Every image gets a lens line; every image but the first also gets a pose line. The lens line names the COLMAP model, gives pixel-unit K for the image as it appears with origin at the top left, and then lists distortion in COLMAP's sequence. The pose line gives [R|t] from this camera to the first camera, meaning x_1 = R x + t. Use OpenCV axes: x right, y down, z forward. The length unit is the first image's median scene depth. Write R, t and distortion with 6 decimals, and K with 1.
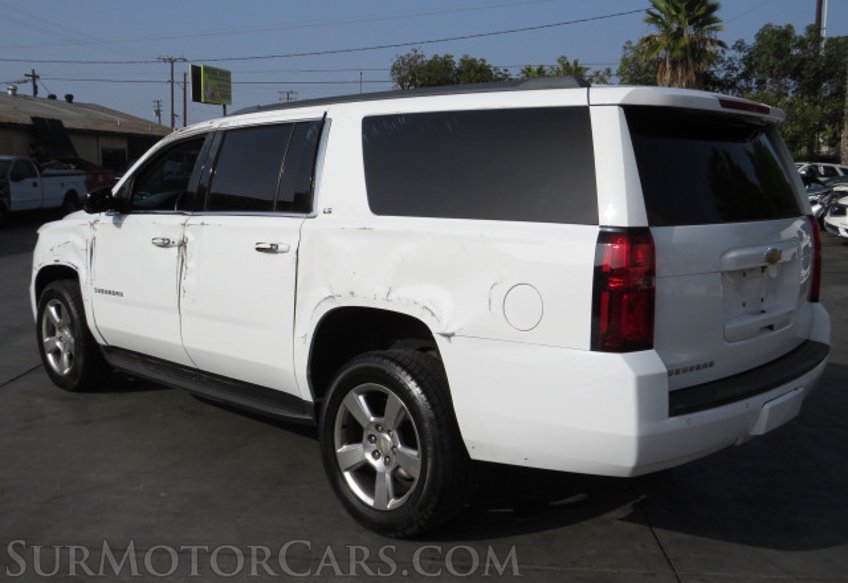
lens RADIAL K [[864.8, 0, 428.9], [0, 864.8, 293.8], [0, 0, 1]] dist [-0.063446, 0.000000]
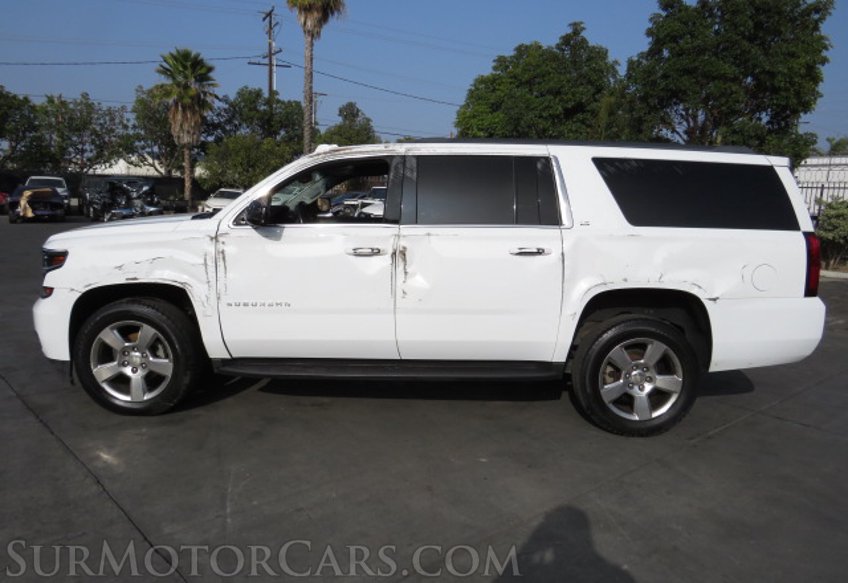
lens RADIAL K [[611.9, 0, 430.4], [0, 611.9, 295.0], [0, 0, 1]] dist [-0.042811, 0.014739]
pose [[0.715641, -0.091441, 0.692457, -0.813892], [0.070129, 0.995790, 0.059020, -0.045969], [-0.694939, 0.006324, 0.719041, 0.379029]]
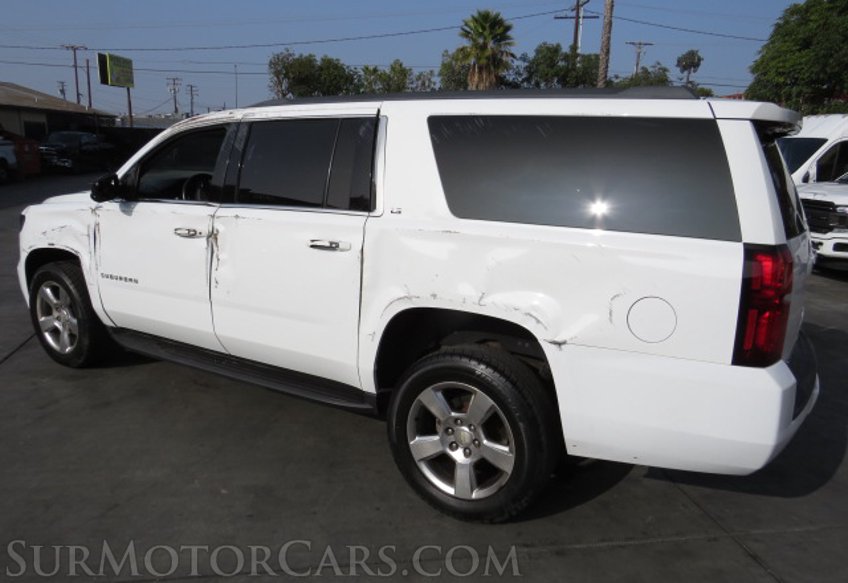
lens RADIAL K [[611.9, 0, 424.0], [0, 611.9, 294.2], [0, 0, 1]] dist [-0.042811, 0.014739]
pose [[0.974194, -0.033715, 0.223181, -0.202828], [0.011066, 0.994726, 0.101966, -0.058637], [-0.225442, -0.096865, 0.969429, 0.240183]]
